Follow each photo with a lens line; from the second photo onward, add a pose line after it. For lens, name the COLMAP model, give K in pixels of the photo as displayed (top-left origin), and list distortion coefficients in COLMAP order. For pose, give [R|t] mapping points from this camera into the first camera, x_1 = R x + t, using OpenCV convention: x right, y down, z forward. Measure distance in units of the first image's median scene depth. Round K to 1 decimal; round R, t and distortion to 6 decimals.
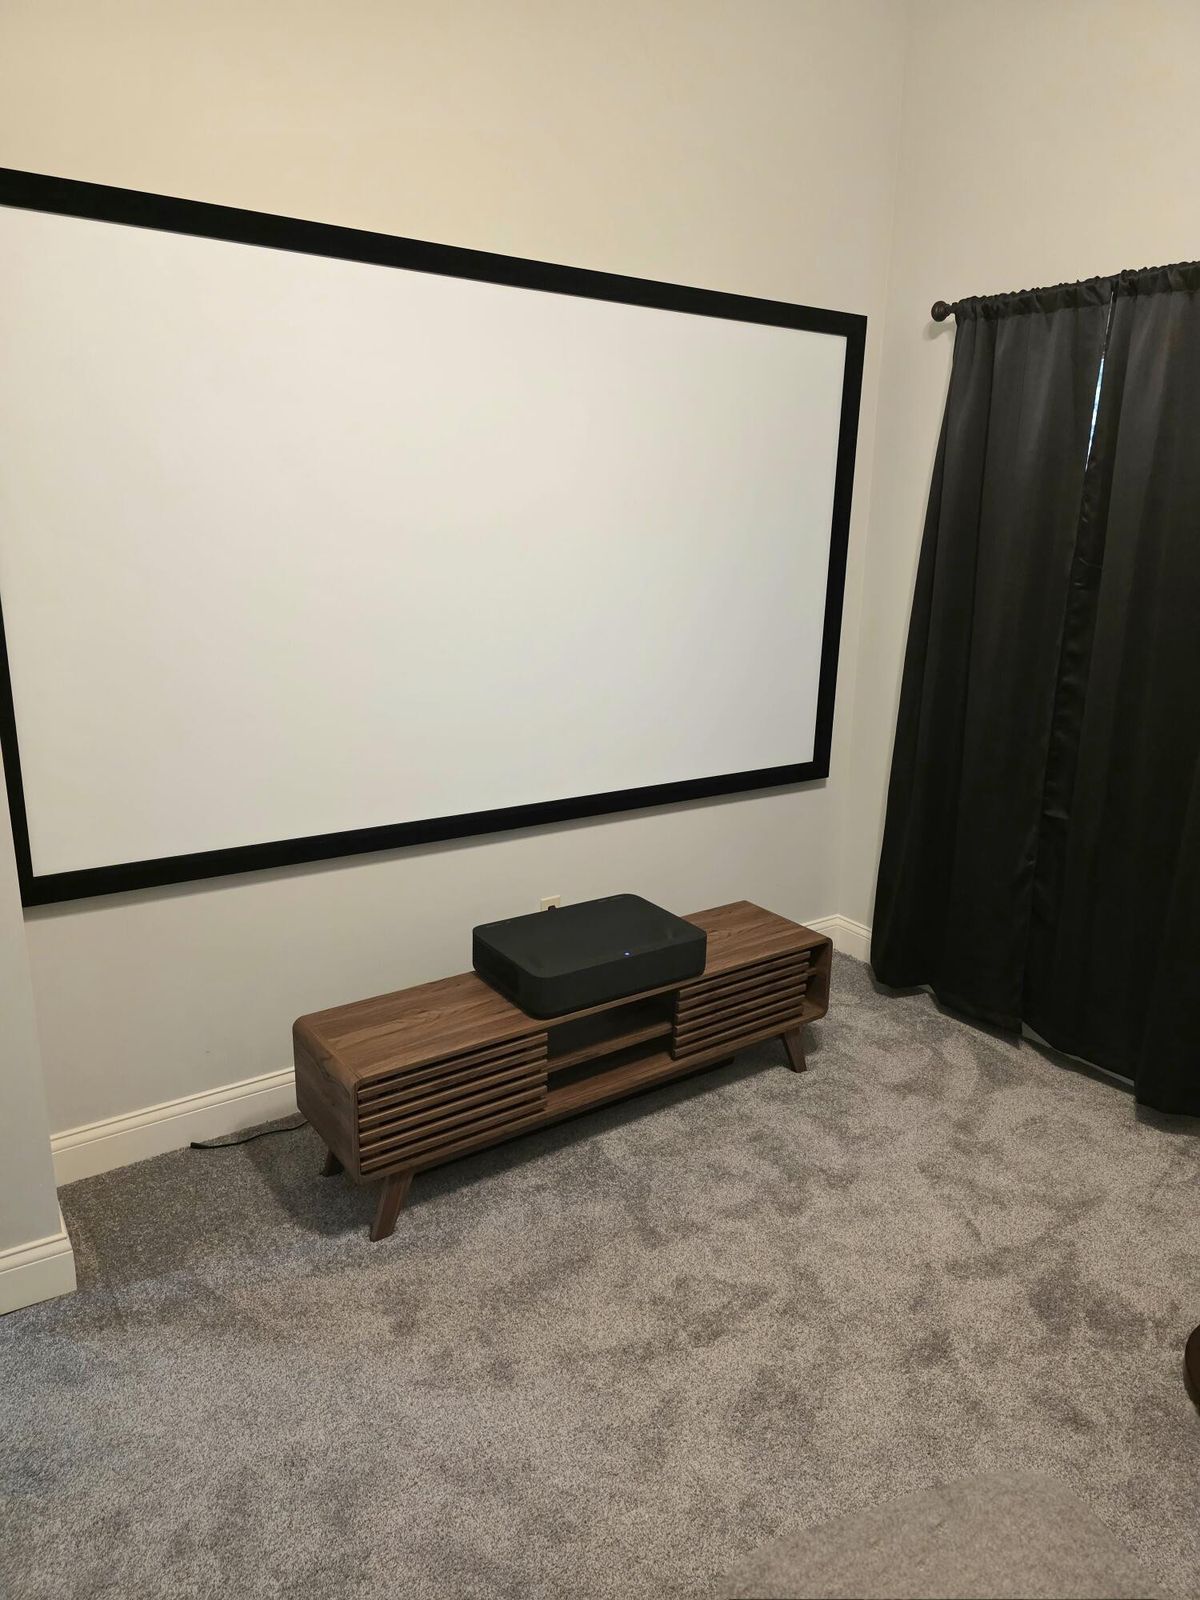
lens RADIAL K [[1081.9, 0, 600.0], [0, 1081.9, 800.0], [0, 0, 1]] dist [0.081575, -0.085947]
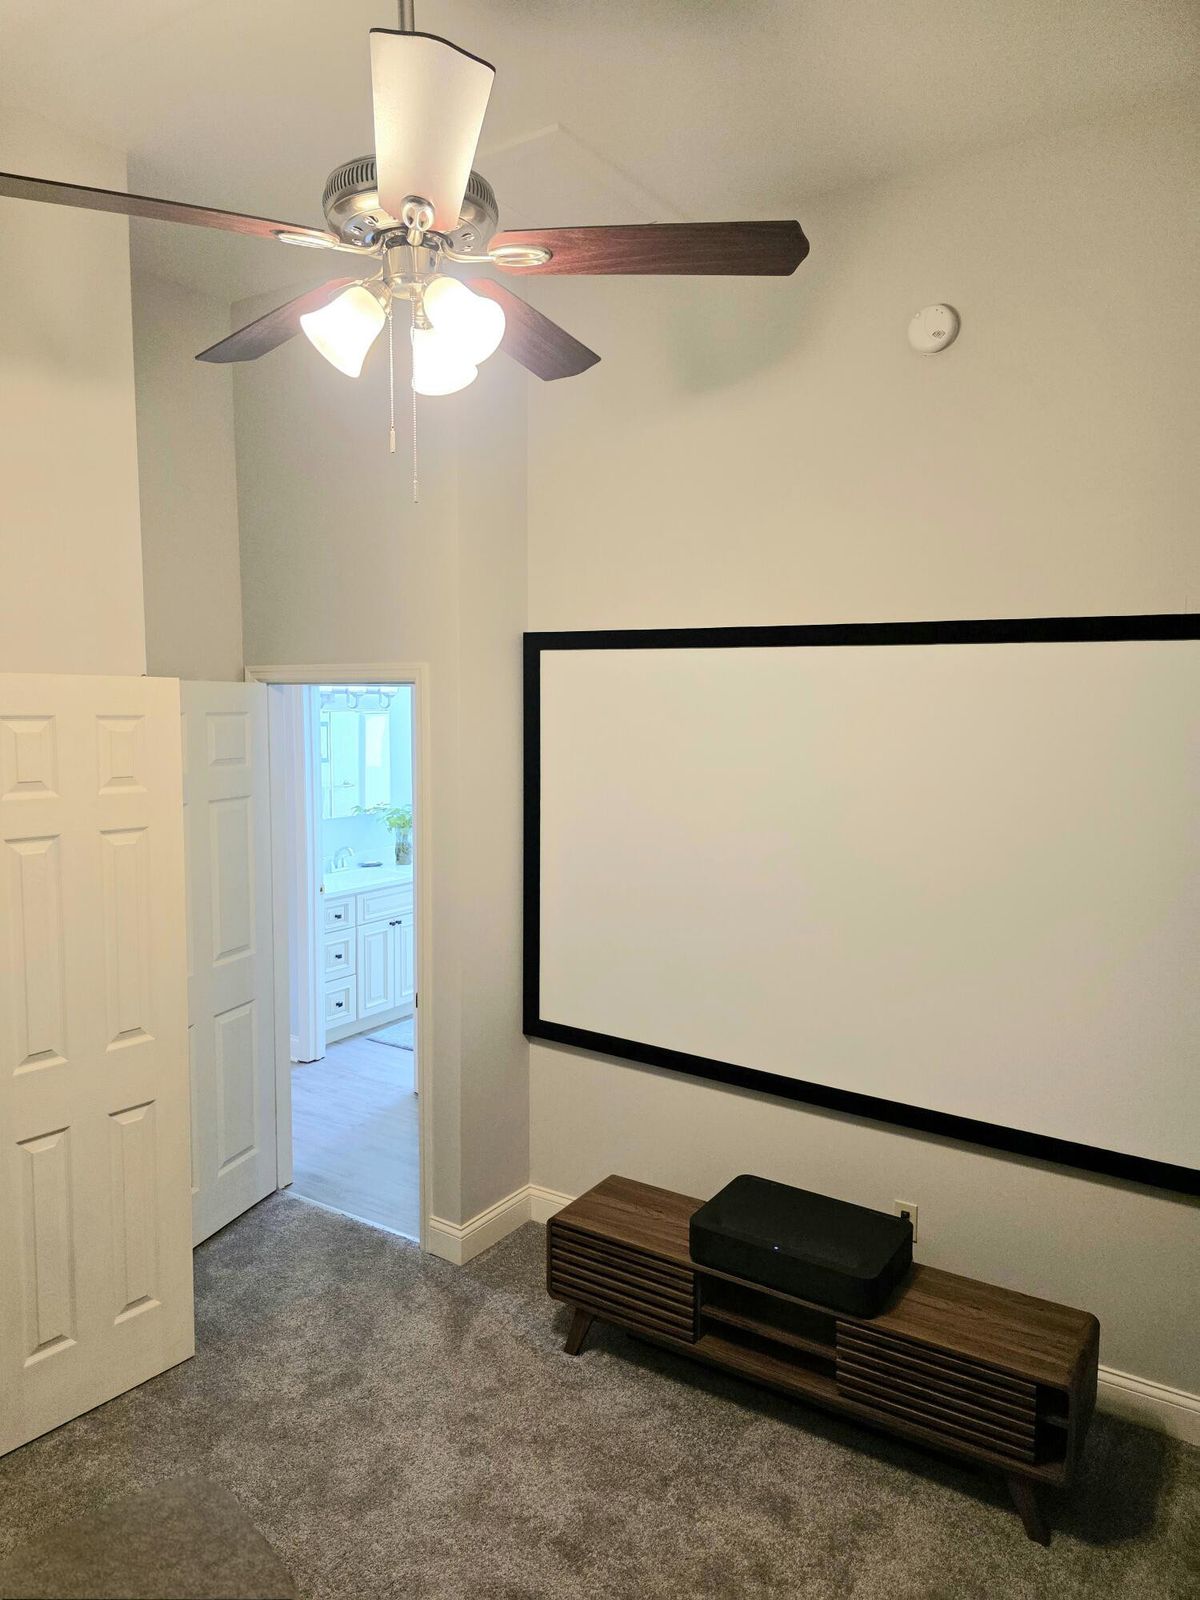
lens RADIAL K [[1081.9, 0, 600.0], [0, 1081.9, 800.0], [0, 0, 1]] dist [0.081575, -0.085947]
pose [[0.380000, 0.069987, -0.922335, 0.935854], [-0.253099, 0.966947, -0.030904, -0.209855], [0.889686, 0.245186, 0.385154, 0.316130]]
